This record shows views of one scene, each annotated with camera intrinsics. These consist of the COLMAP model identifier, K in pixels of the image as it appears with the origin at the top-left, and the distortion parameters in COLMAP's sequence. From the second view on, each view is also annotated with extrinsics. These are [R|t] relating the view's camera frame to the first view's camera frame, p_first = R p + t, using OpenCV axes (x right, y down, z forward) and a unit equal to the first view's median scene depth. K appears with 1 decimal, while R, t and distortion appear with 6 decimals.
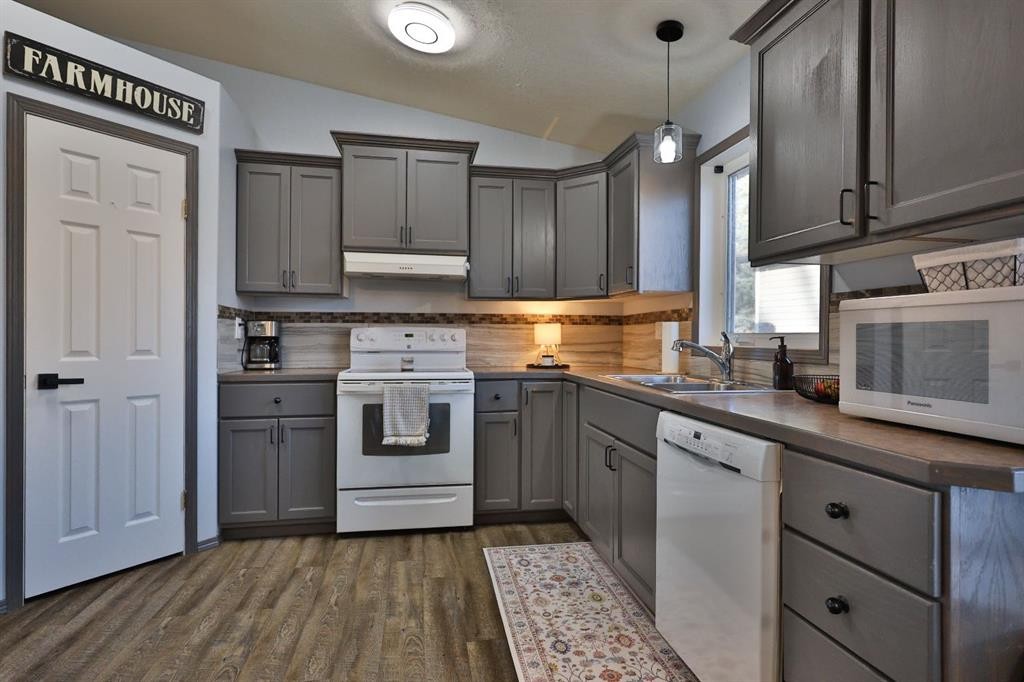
lens RADIAL K [[532.8, 0, 519.4], [0, 532.8, 338.8], [0, 0, 1]] dist [0.001054, -0.000166]
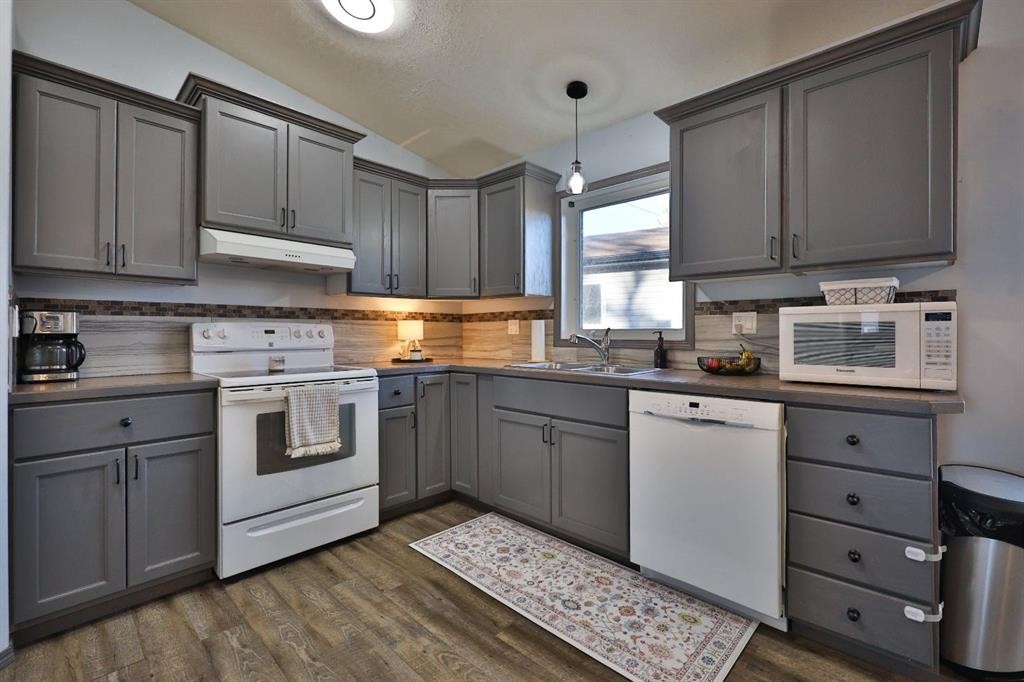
lens RADIAL K [[441.2, 0, 527.5], [0, 441.2, 331.7], [0, 0, 1]] dist [0.000027, 0.000126]
pose [[0.805136, -0.003590, 0.593079, -0.411839], [0.006866, 0.999971, -0.003267, -0.001767], [-0.593050, 0.006702, 0.805138, 0.218221]]
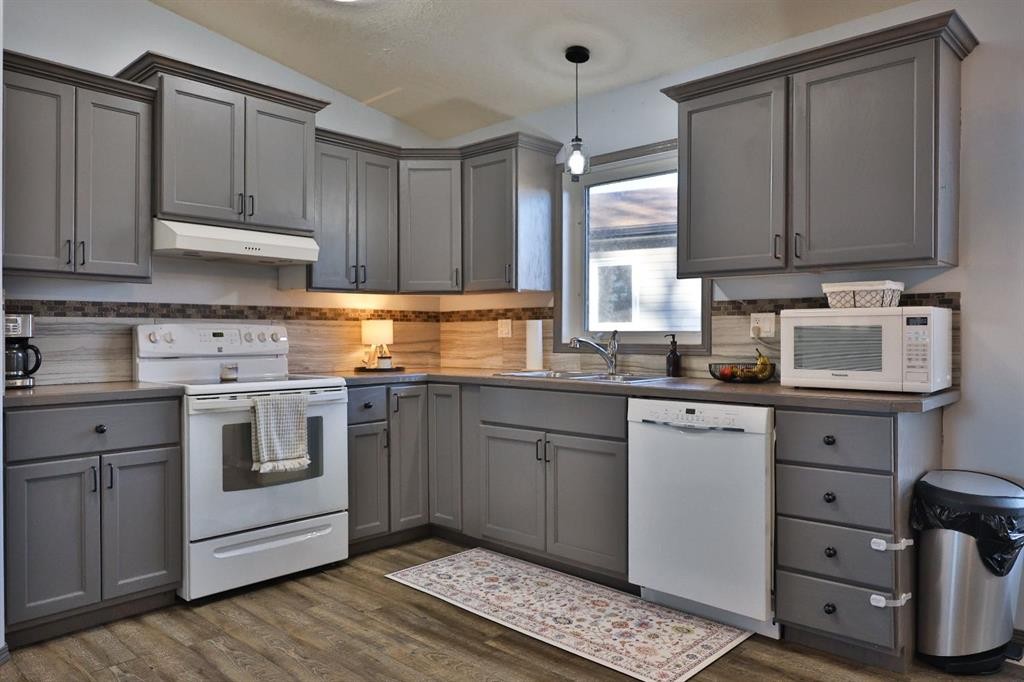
lens RADIAL K [[687.0, 0, 535.5], [0, 687.0, 335.8], [0, 0, 1]] dist [0.003066, -0.000051]
pose [[0.800061, -0.006233, 0.599886, -0.598326], [0.006630, 0.999977, 0.001548, -0.004504], [-0.599882, 0.002738, 0.800084, -0.067214]]
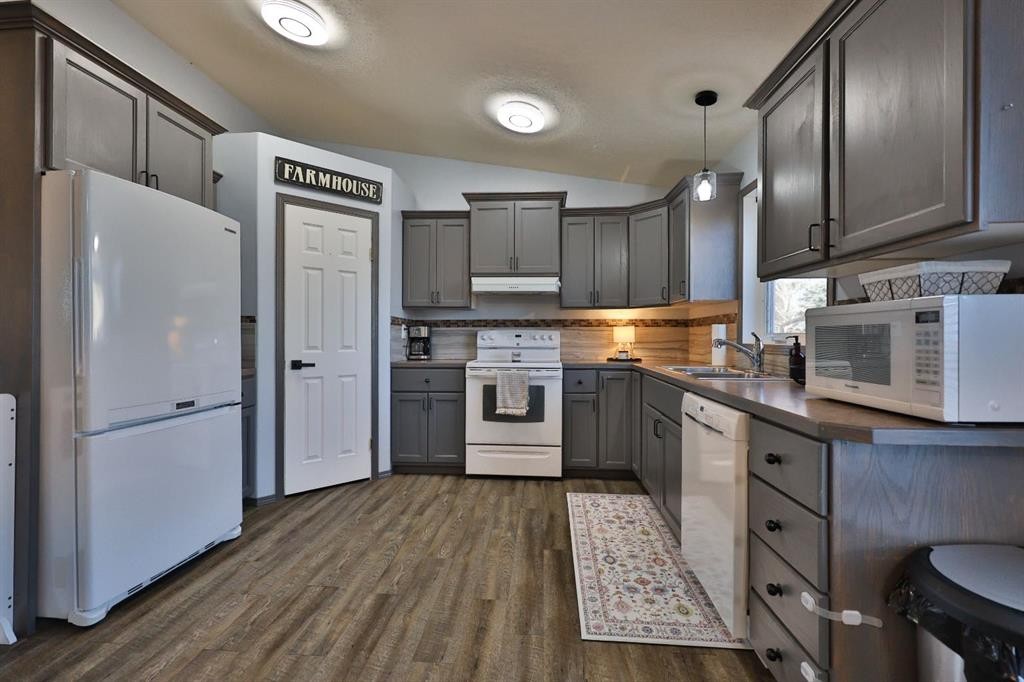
lens RADIAL K [[441.2, 0, 518.9], [0, 441.2, 336.6], [0, 0, 1]] dist [0.000027, 0.000126]
pose [[0.969937, -0.002959, -0.243339, 0.096030], [0.002009, 0.999989, -0.004152, 0.000090], [0.243348, 0.003538, 0.969933, -0.130547]]
